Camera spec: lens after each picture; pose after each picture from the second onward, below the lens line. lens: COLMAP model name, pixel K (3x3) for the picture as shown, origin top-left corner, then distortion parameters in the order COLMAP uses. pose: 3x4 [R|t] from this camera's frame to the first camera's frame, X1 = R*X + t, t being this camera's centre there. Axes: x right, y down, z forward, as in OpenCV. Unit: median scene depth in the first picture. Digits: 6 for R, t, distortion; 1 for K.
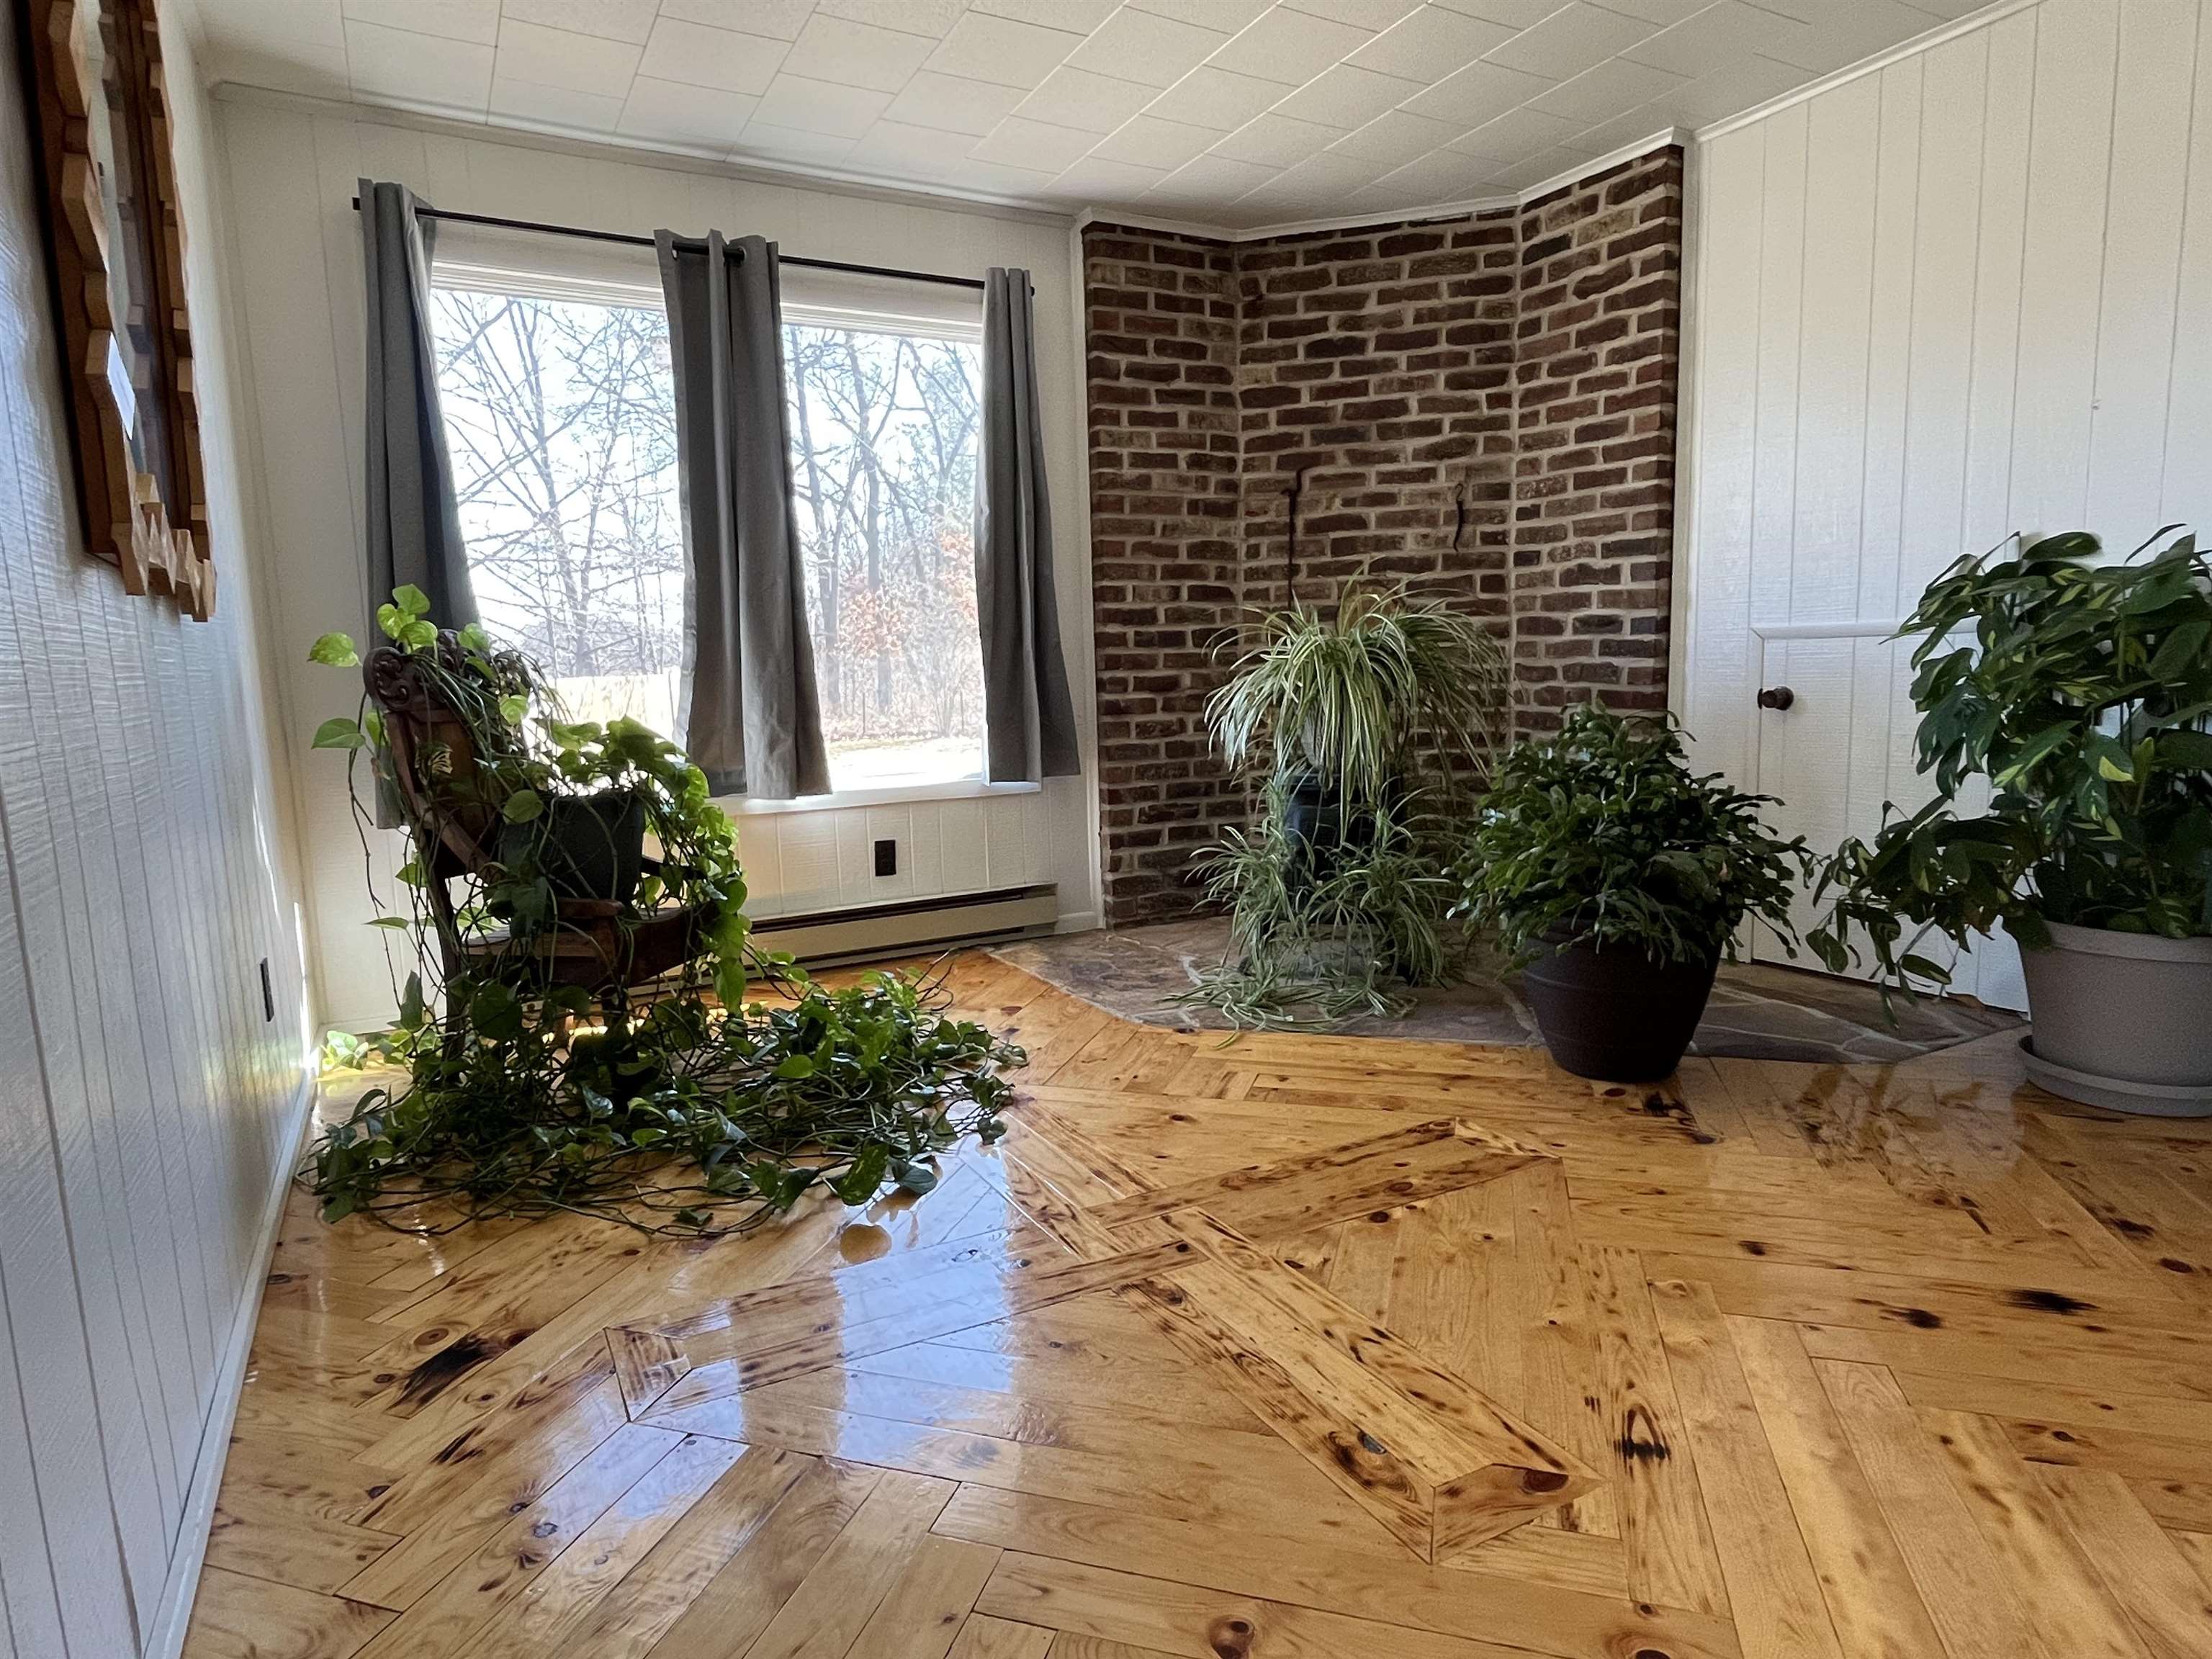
lens RADIAL K [[1274.4, 0, 1106.0], [0, 1274.4, 829.5], [0, 0, 1]] dist [-0.006598, 0.000301]
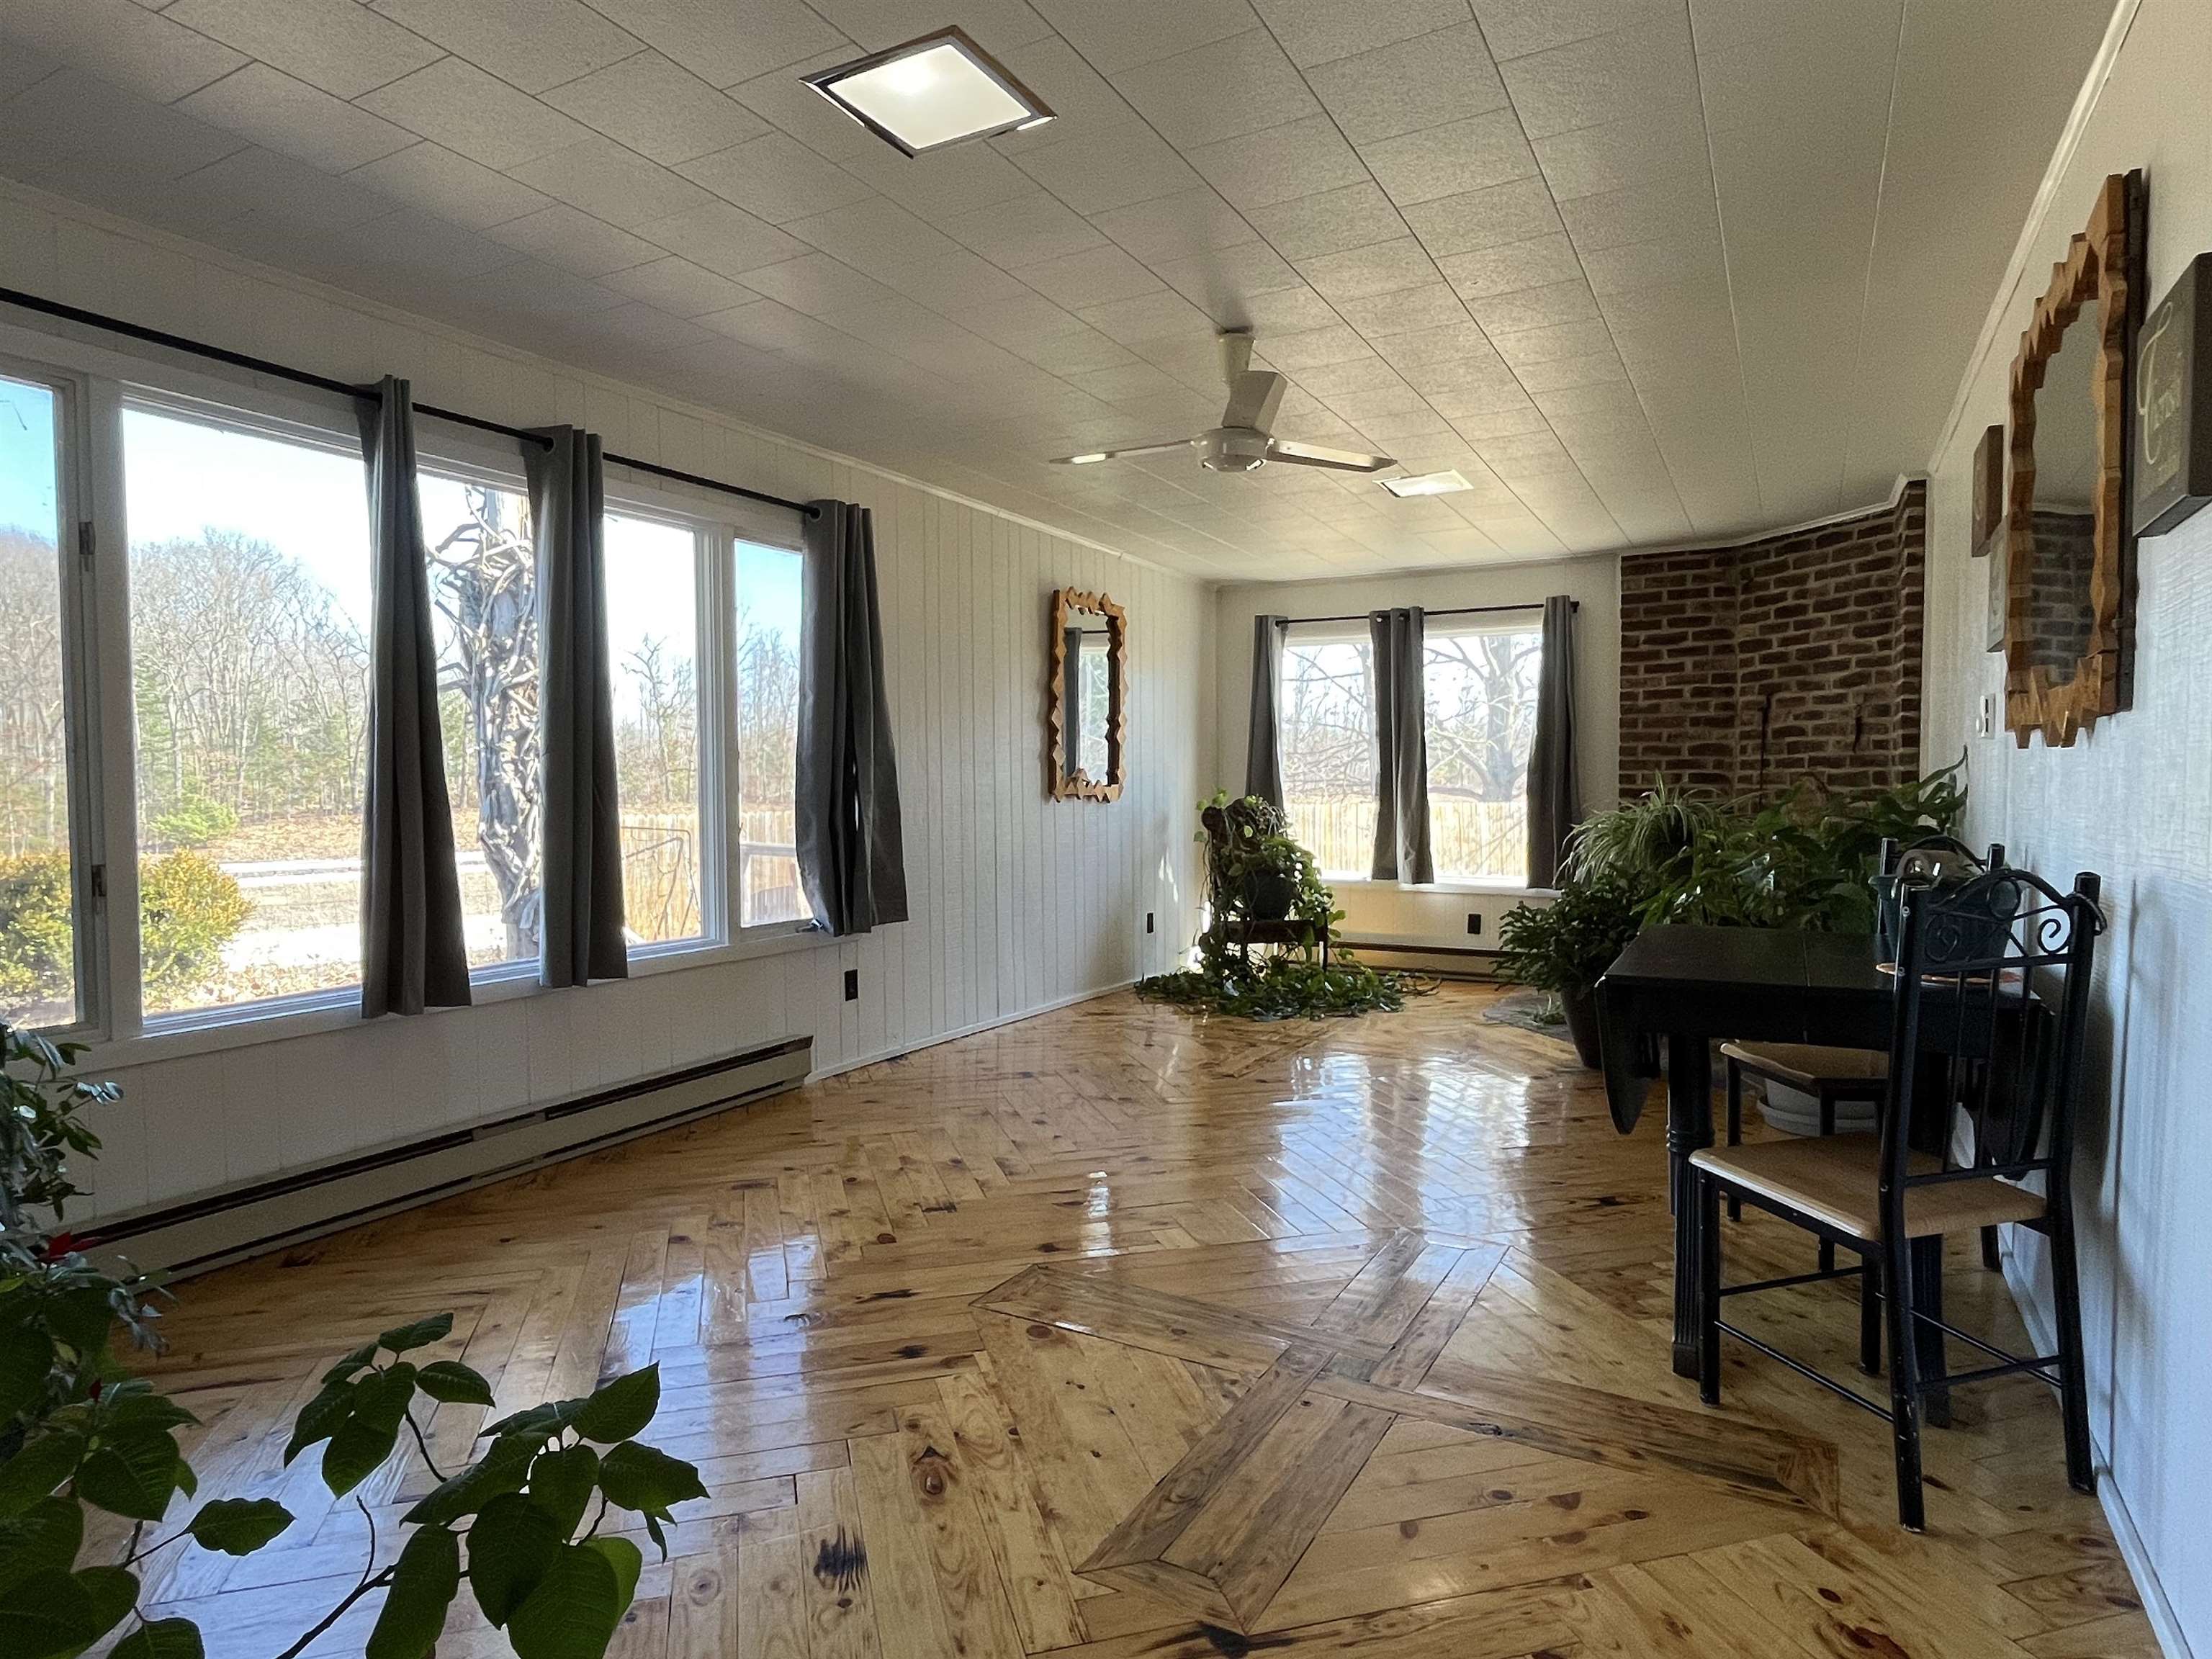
lens RADIAL K [[1274.4, 0, 1106.0], [0, 1274.4, 829.5], [0, 0, 1]] dist [-0.006598, 0.000301]
pose [[0.545224, 0.057132, -0.836341, 0.976366], [-0.125317, 0.992019, -0.013929, -0.018511], [0.828871, 0.112402, 0.548032, -0.398571]]
